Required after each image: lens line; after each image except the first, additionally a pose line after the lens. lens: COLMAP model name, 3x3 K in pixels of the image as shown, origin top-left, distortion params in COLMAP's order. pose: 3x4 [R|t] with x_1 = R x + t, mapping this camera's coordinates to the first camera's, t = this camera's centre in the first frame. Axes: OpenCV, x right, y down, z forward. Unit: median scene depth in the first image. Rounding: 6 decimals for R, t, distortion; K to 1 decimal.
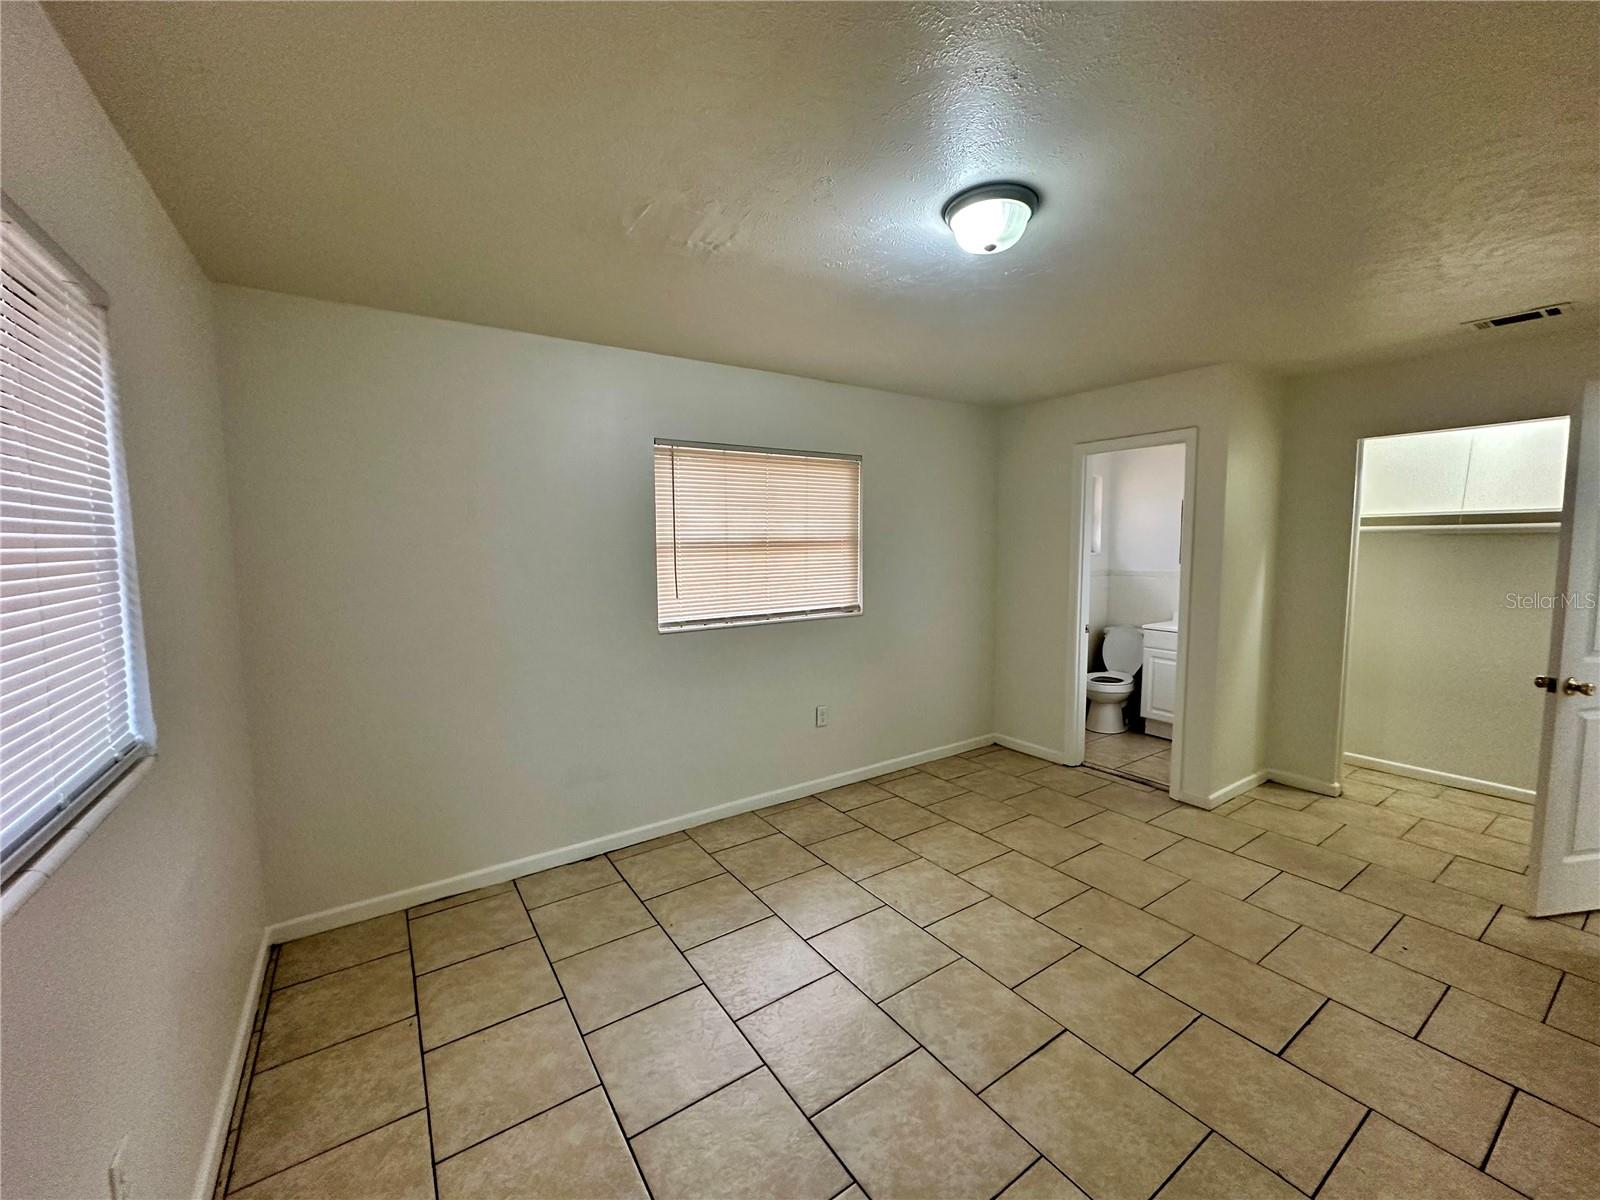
lens RADIAL K [[642.6, 0, 805.0], [0, 642.6, 604.8], [0, 0, 1]] dist [0.003738, -0.000487]
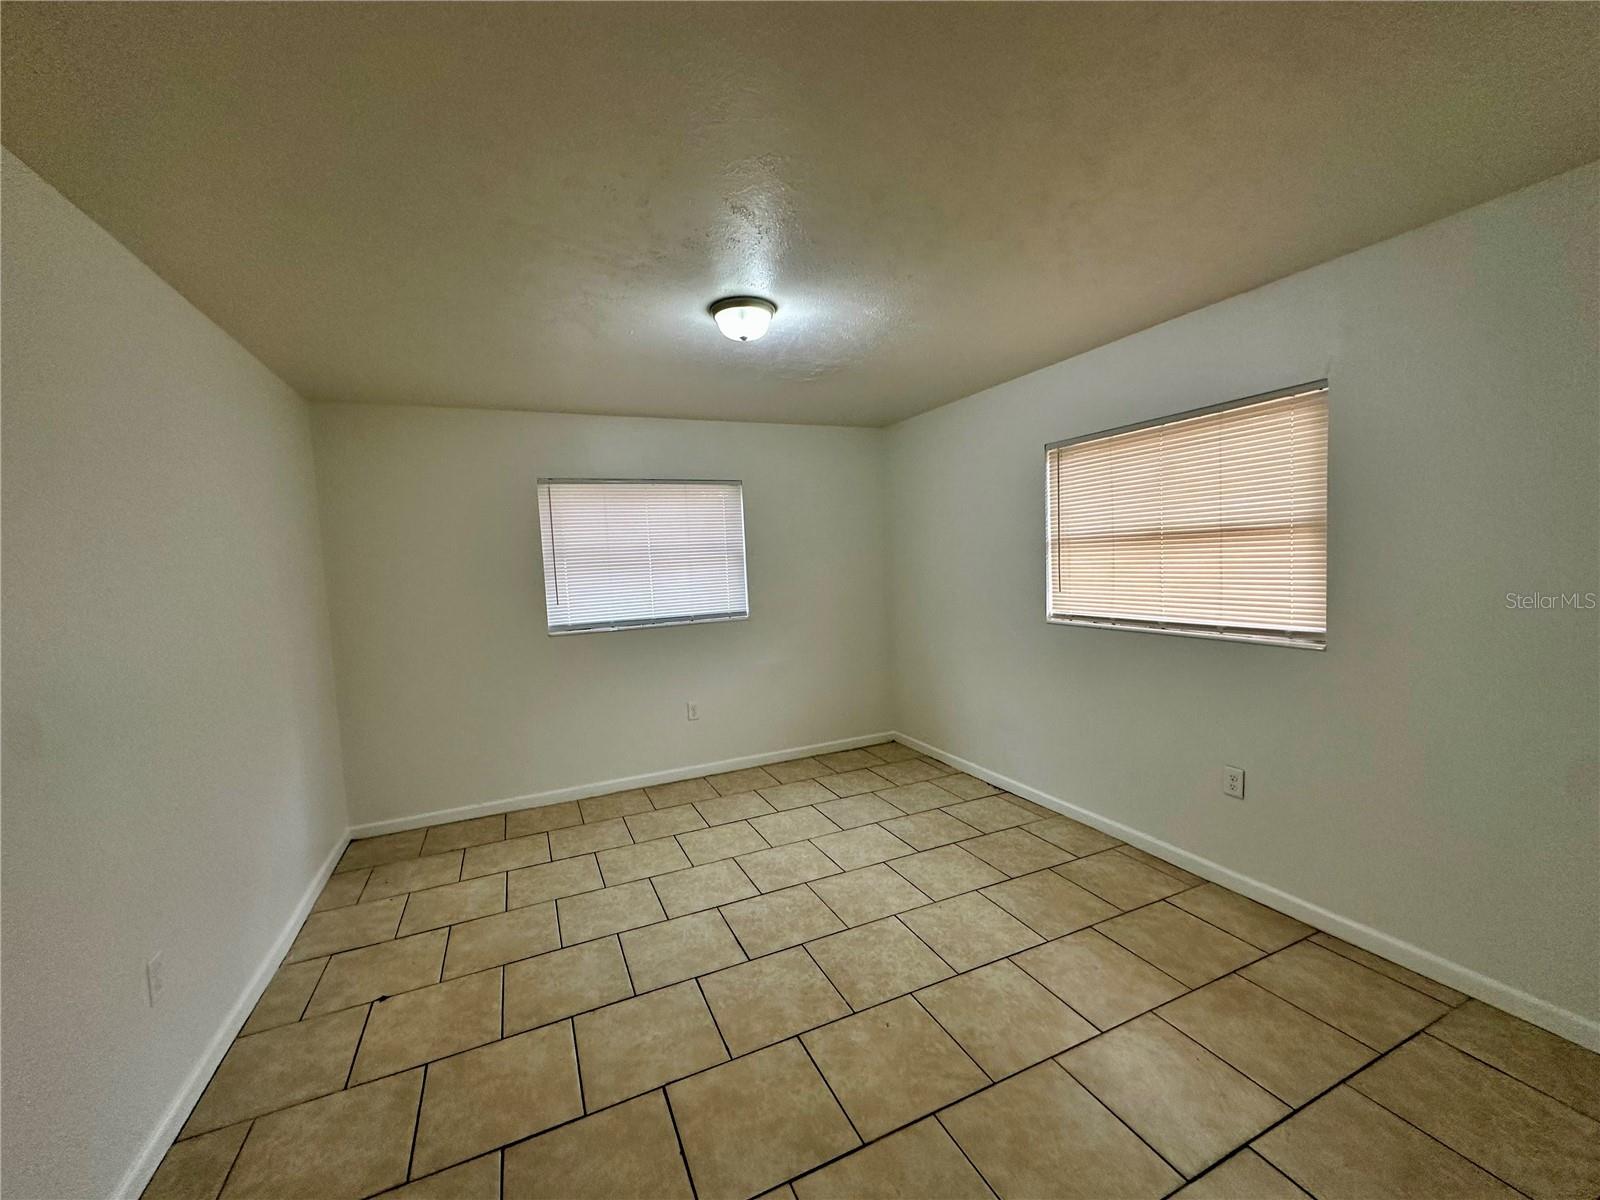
lens RADIAL K [[642.6, 0, 795.6], [0, 642.6, 607.8], [0, 0, 1]] dist [0.003738, -0.000487]
pose [[-0.179669, 0.090877, -0.979521, 0.962023], [-0.056608, 0.993119, 0.102522, -0.071578], [0.982097, 0.073868, -0.173288, 0.800173]]
